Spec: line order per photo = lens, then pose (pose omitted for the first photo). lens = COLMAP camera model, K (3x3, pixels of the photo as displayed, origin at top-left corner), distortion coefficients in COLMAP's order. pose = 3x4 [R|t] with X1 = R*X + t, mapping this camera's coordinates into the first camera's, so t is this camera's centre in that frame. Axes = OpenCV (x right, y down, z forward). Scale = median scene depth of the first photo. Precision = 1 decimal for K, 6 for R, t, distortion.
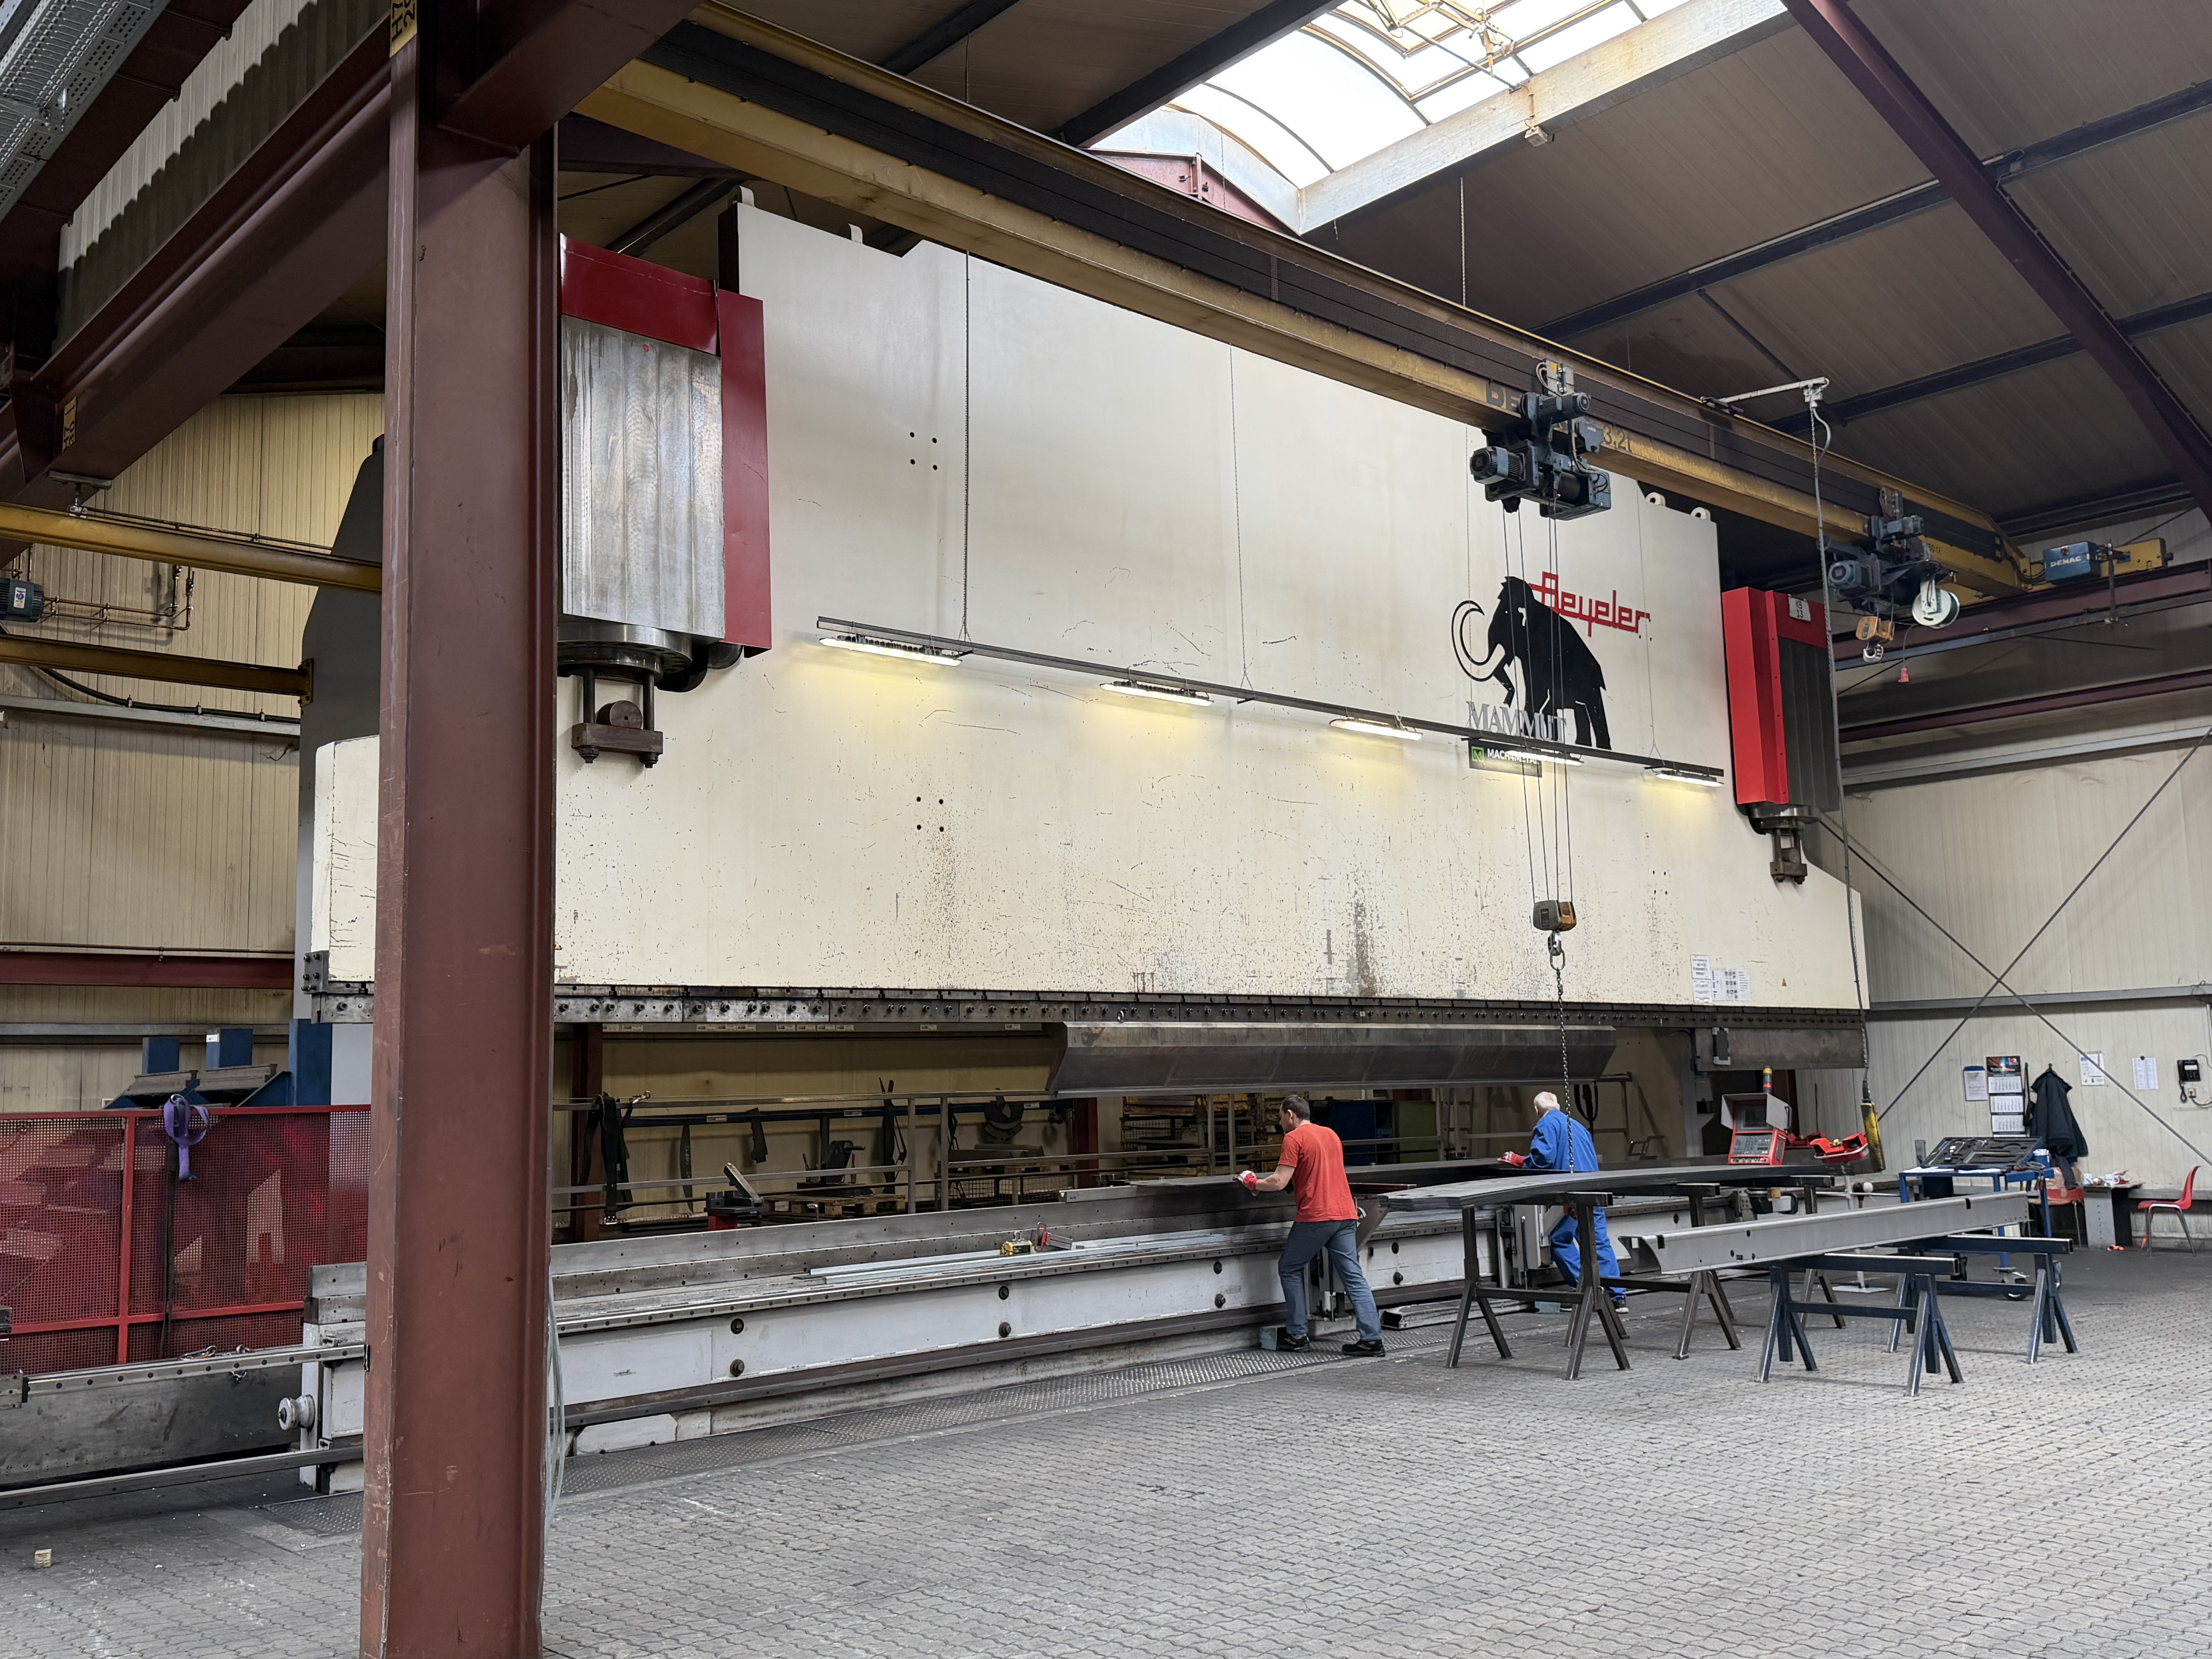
lens RADIAL K [[1983.0, 0, 1107.1], [0, 1983.0, 843.7], [0, 0, 1]] dist [-0.009031, -0.010870]
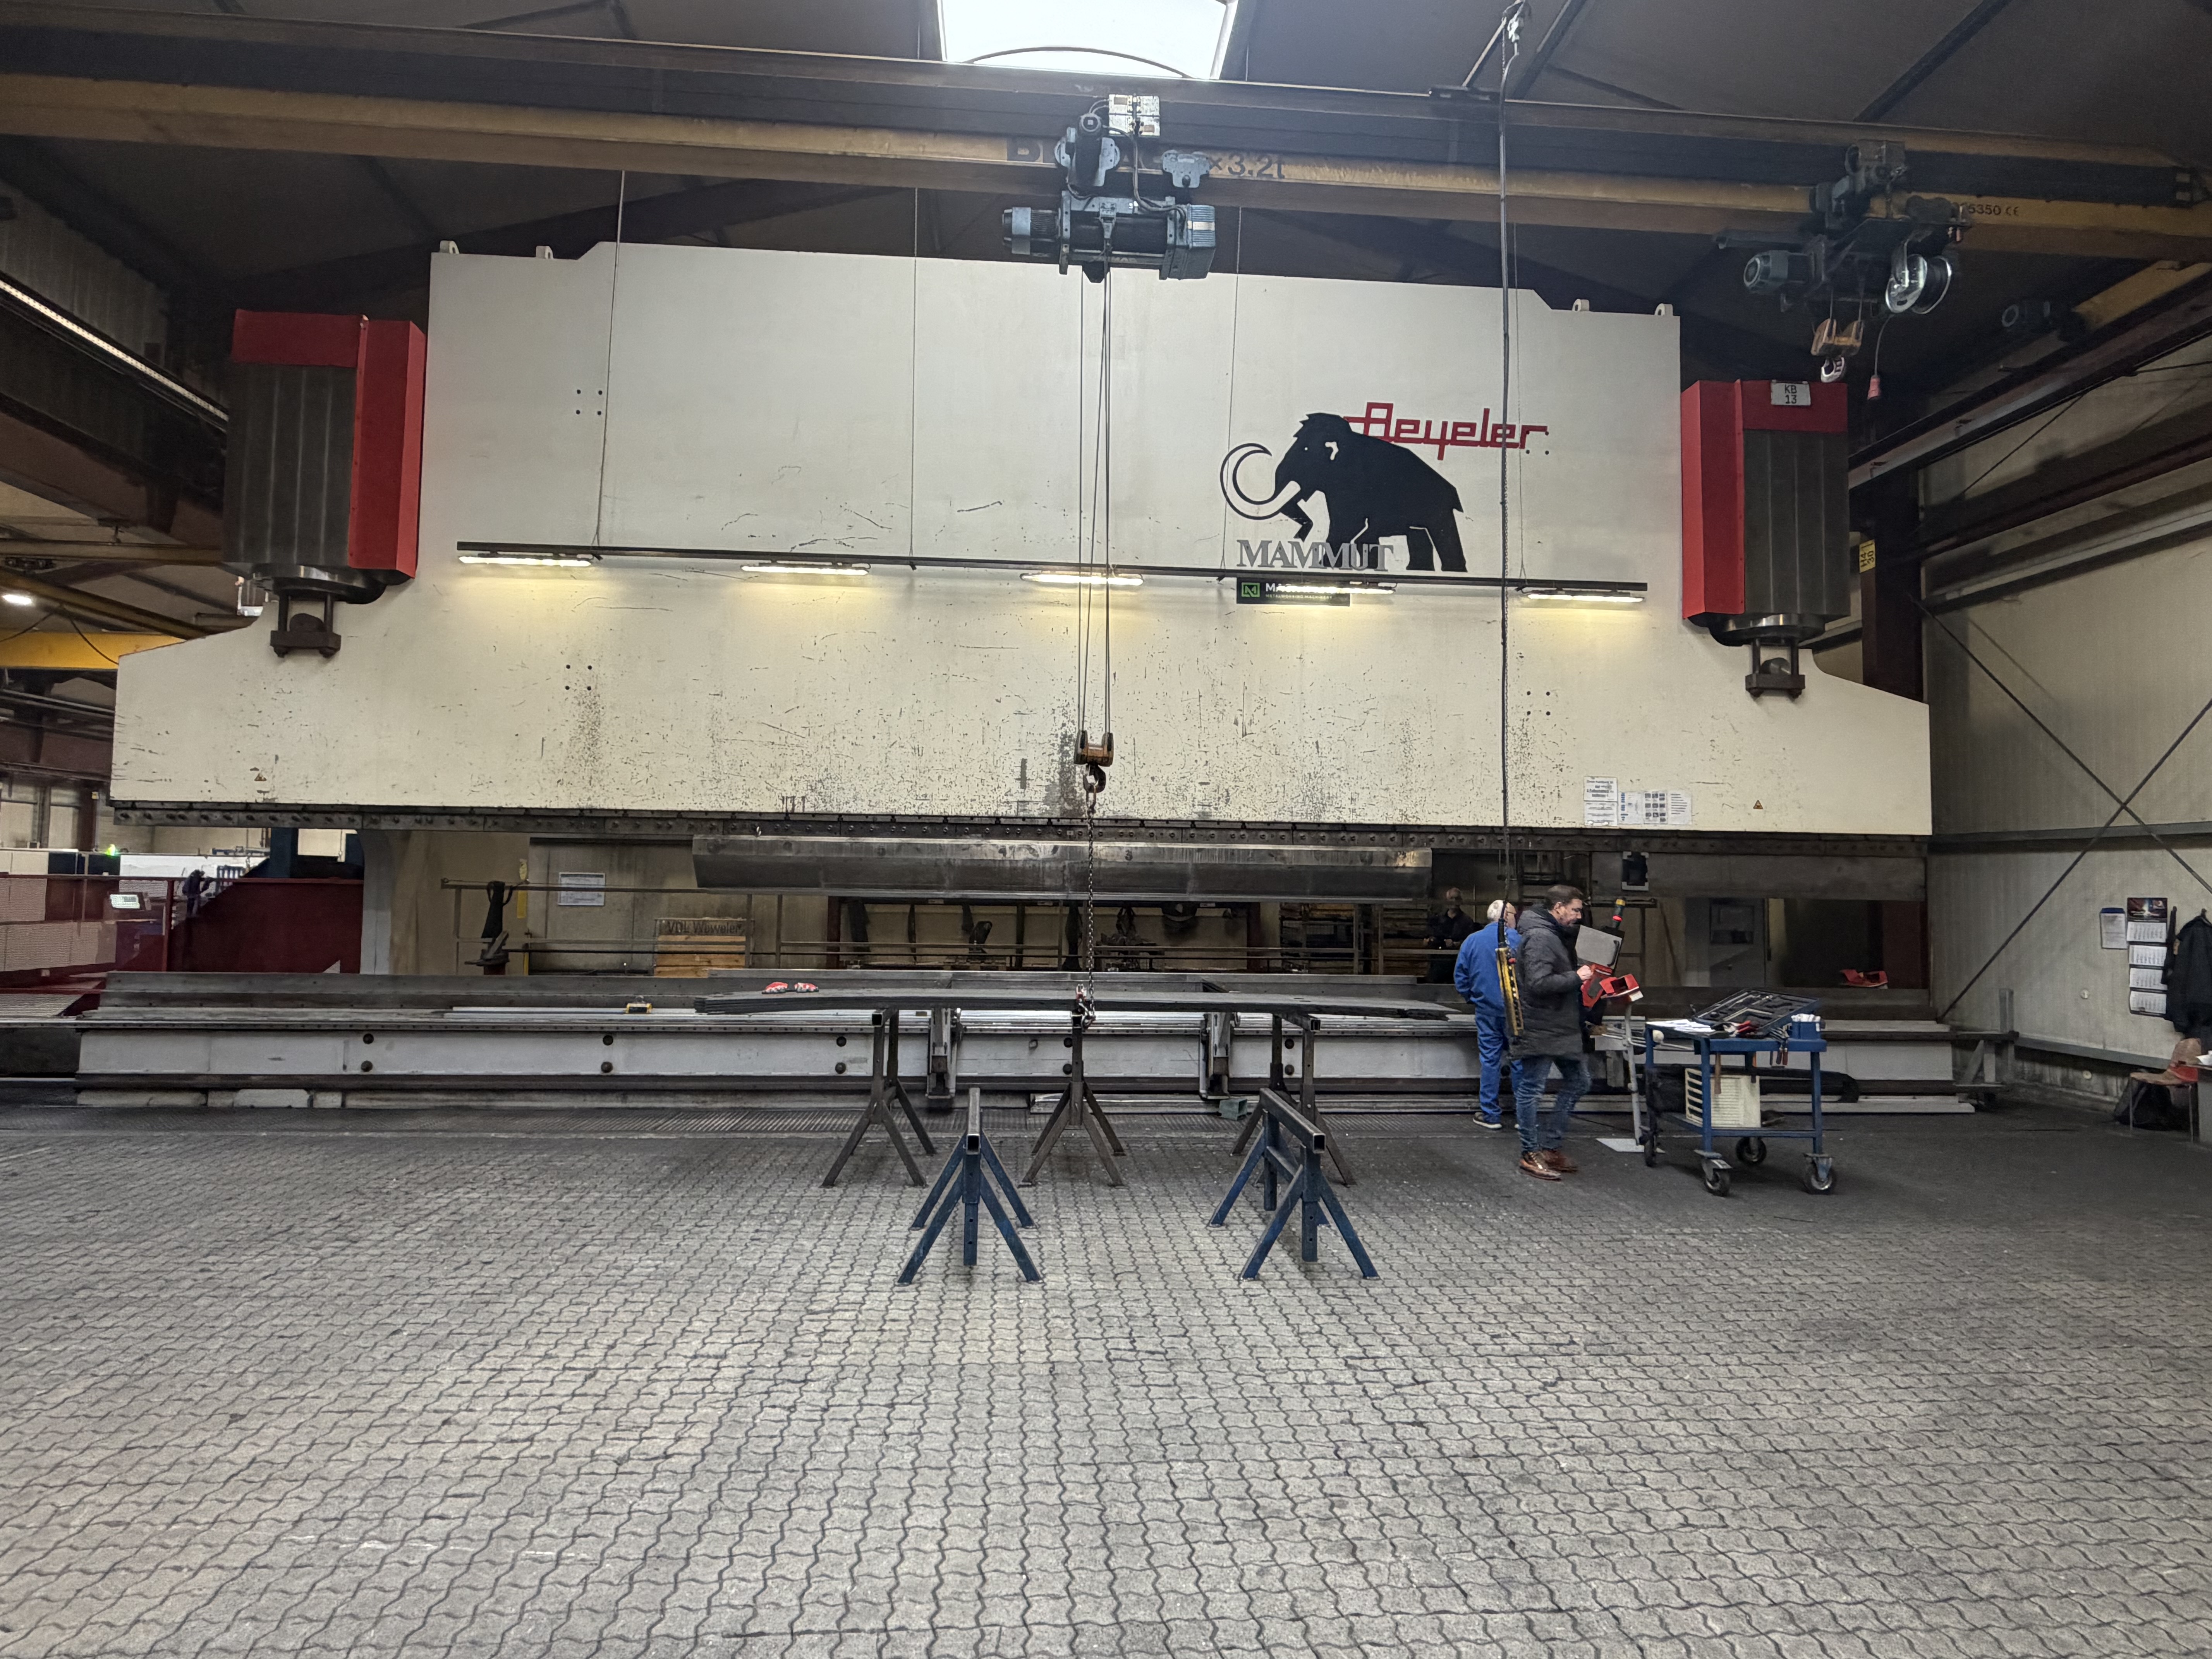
lens RADIAL K [[1157.5, 0, 1105.0], [0, 1157.5, 828.5], [0, 0, 1]] dist [-0.030129, -0.001708]
pose [[0.782932, 0.004305, -0.622092, 0.498327], [0.041664, 0.997368, 0.059339, 0.041040], [0.620710, -0.072378, 0.780692, 0.454369]]
